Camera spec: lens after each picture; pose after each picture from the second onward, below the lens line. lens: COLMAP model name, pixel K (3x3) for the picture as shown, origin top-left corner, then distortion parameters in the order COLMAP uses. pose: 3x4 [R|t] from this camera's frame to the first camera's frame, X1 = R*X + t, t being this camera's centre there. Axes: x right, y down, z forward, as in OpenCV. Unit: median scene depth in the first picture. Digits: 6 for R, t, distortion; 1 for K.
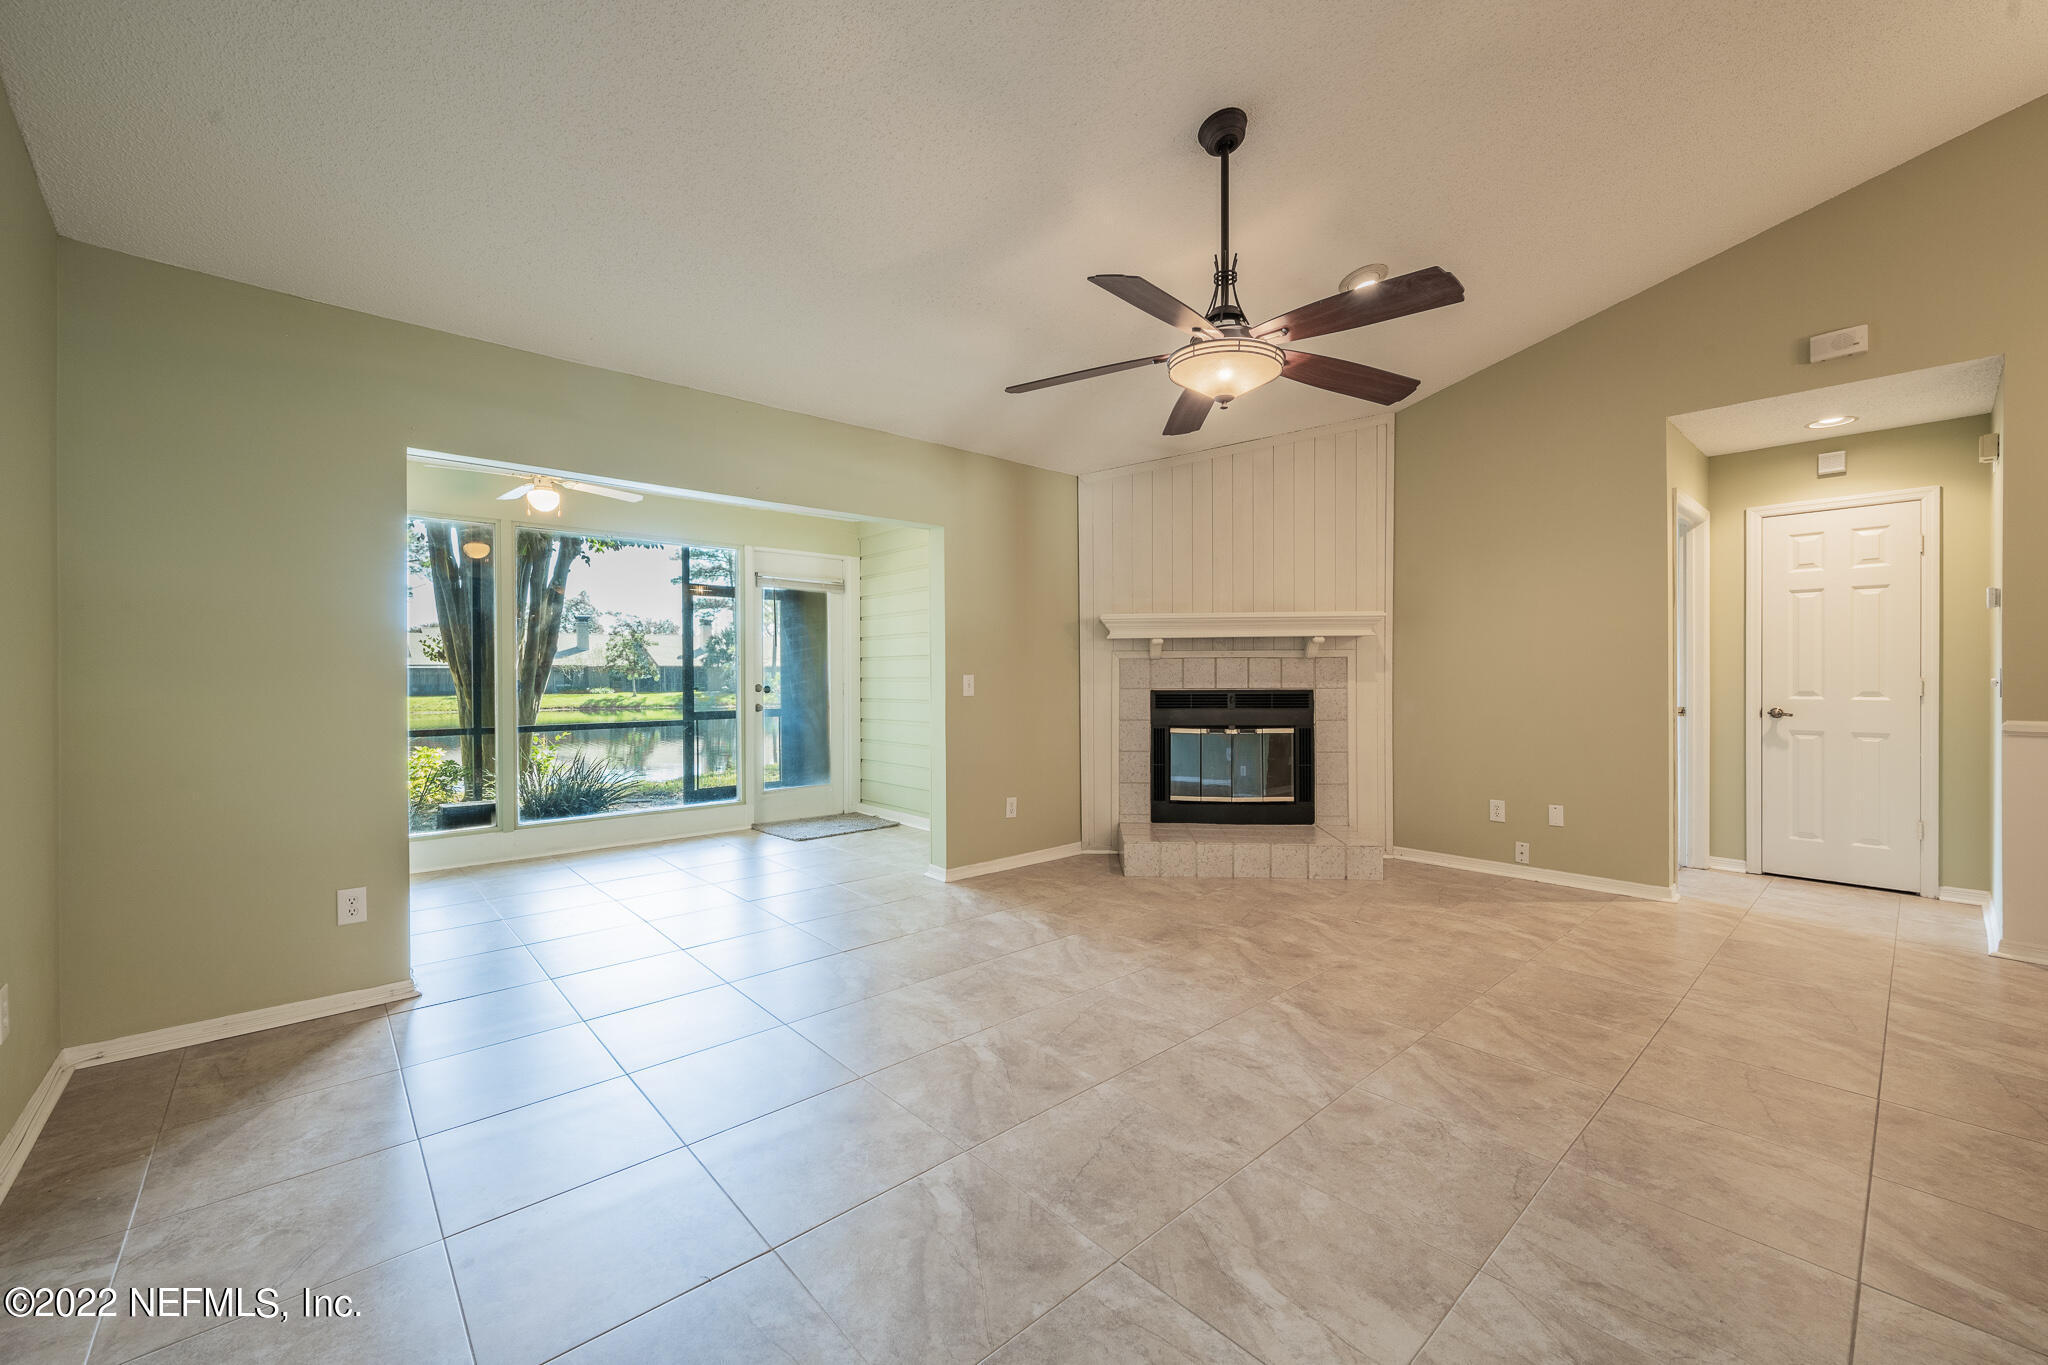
lens RADIAL K [[809.2, 0, 1026.3], [0, 809.2, 681.2], [0, 0, 1]] dist [-0.000574, -0.000087]
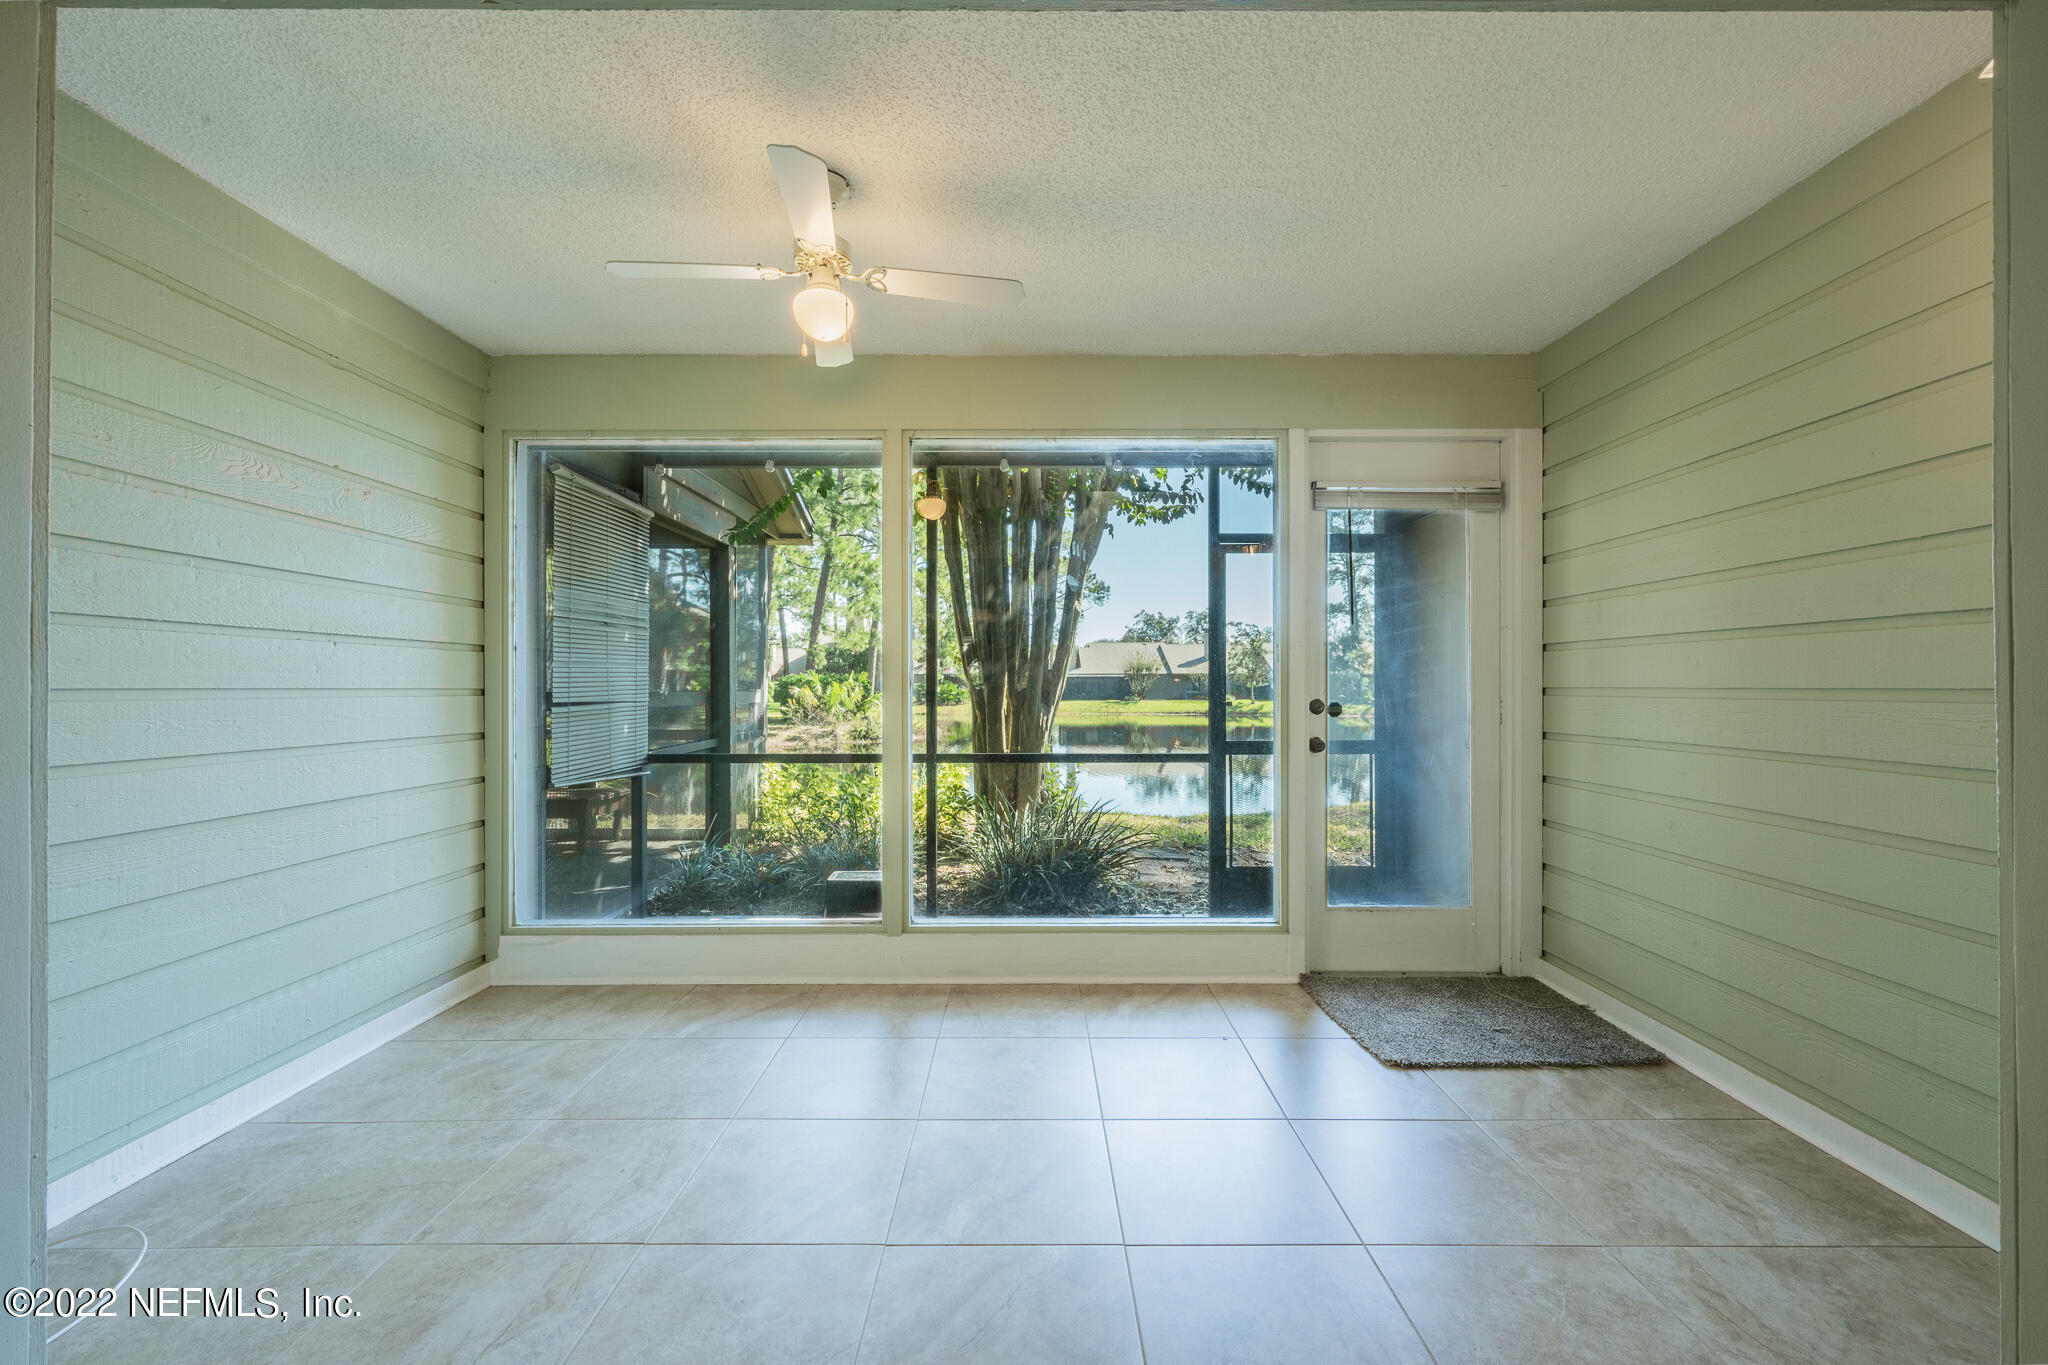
lens RADIAL K [[809.2, 0, 1031.5], [0, 809.2, 684.9], [0, 0, 1]] dist [-0.000574, -0.000087]
pose [[0.746797, 0.003173, -0.665044, -0.157369], [-0.006721, 0.999974, -0.002777, -0.003303], [0.665018, 0.006544, 0.746799, 0.625157]]
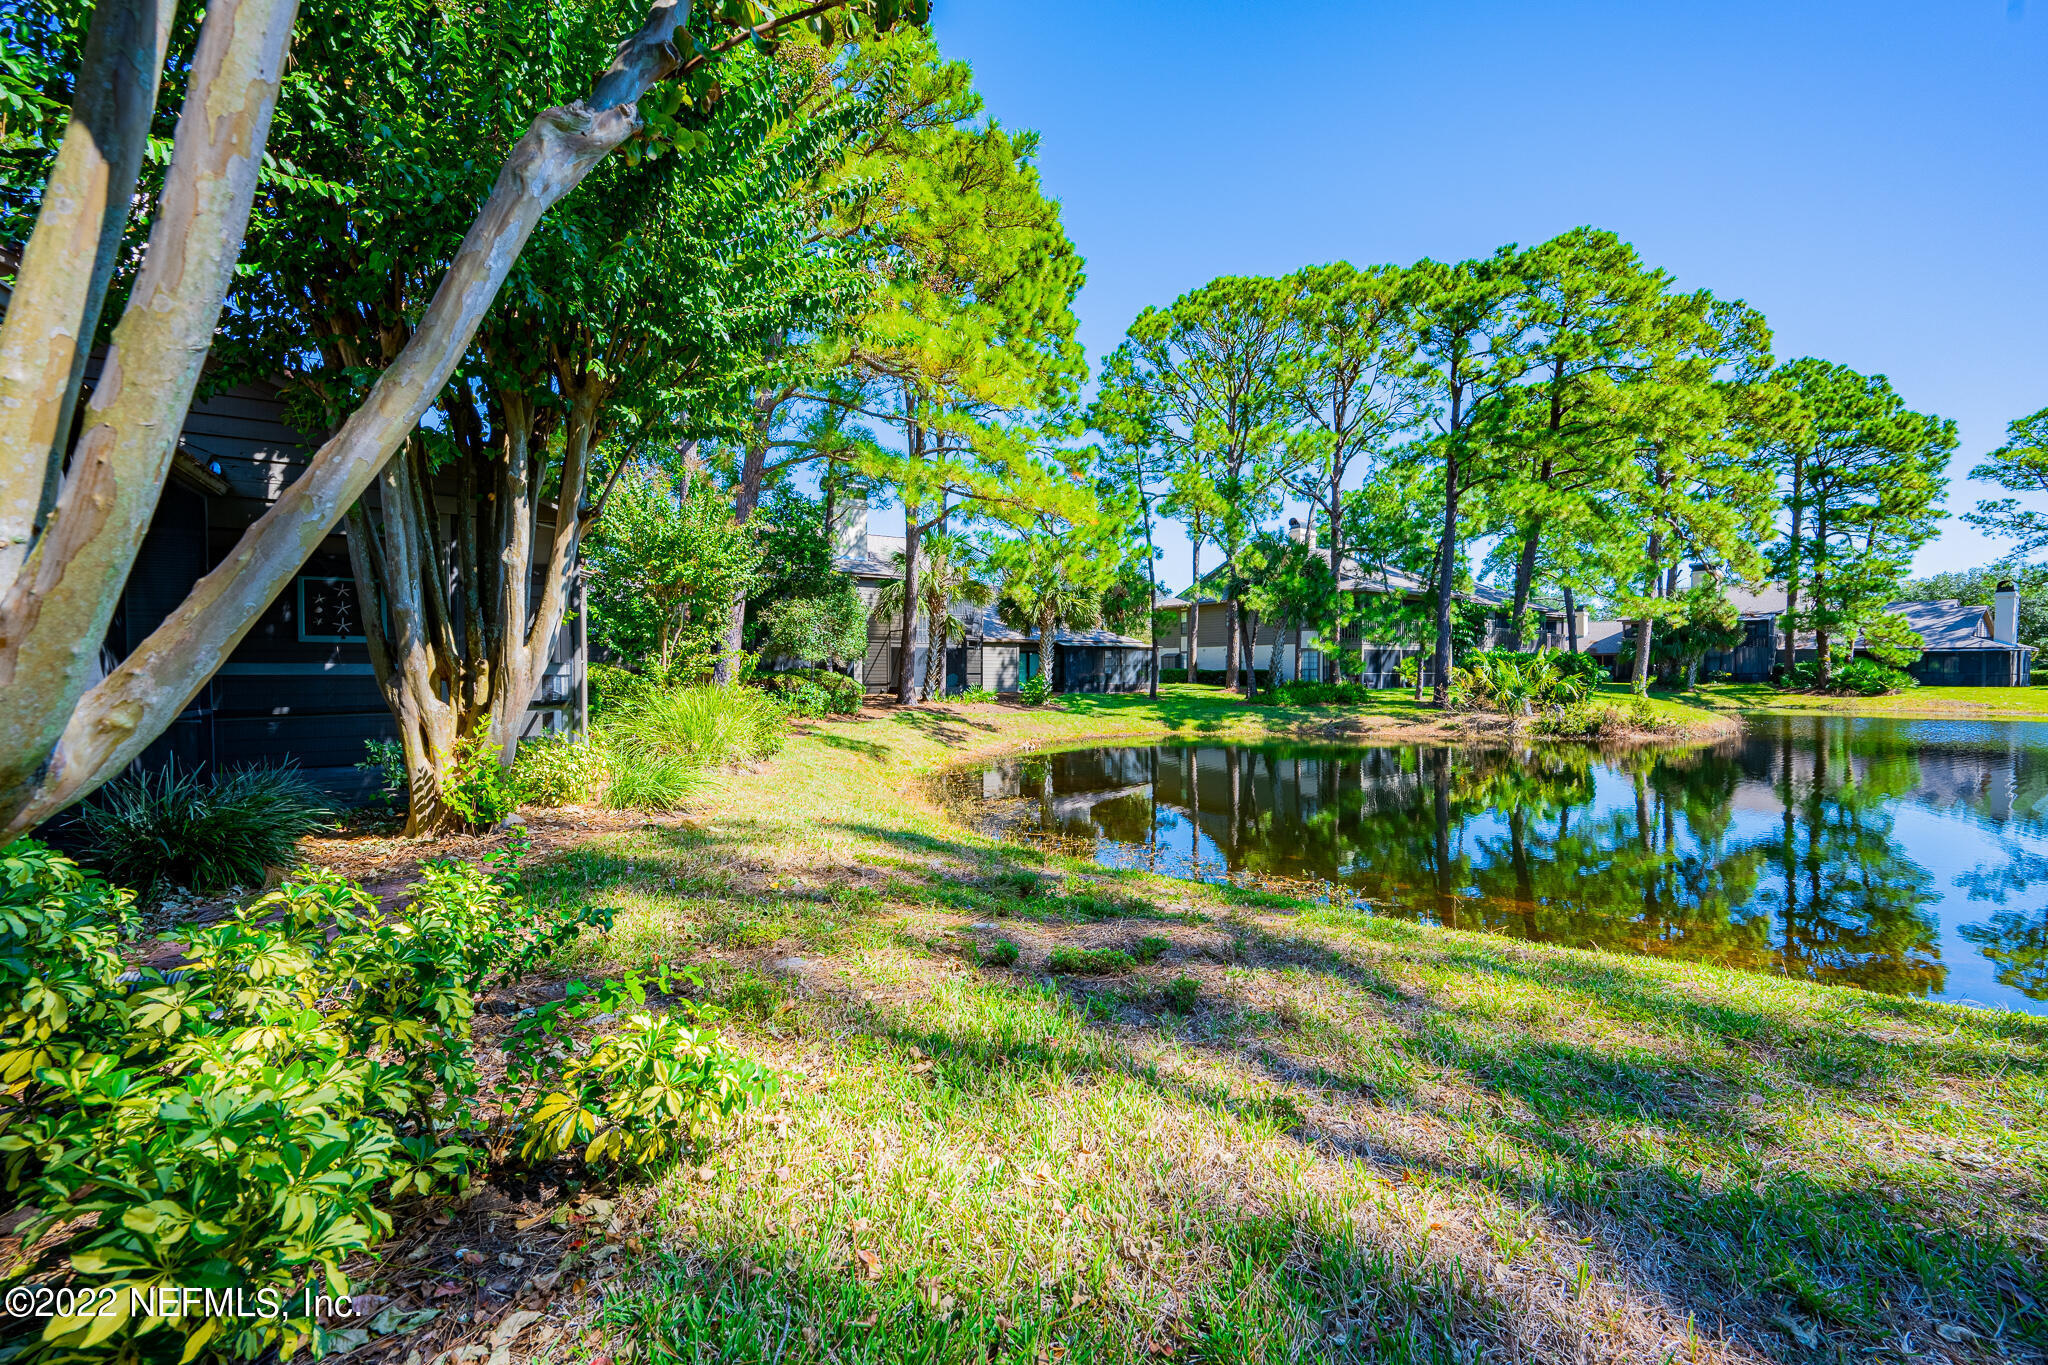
lens RADIAL K [[809.2, 0, 1032.6], [0, 809.2, 688.4], [0, 0, 1]] dist [-0.000574, -0.000087]
pose [[-0.148910, 0.029506, -0.988410, -0.119427], [-0.004735, 0.999522, 0.030551, 0.002948], [0.988839, 0.009230, -0.148699, 1.892452]]
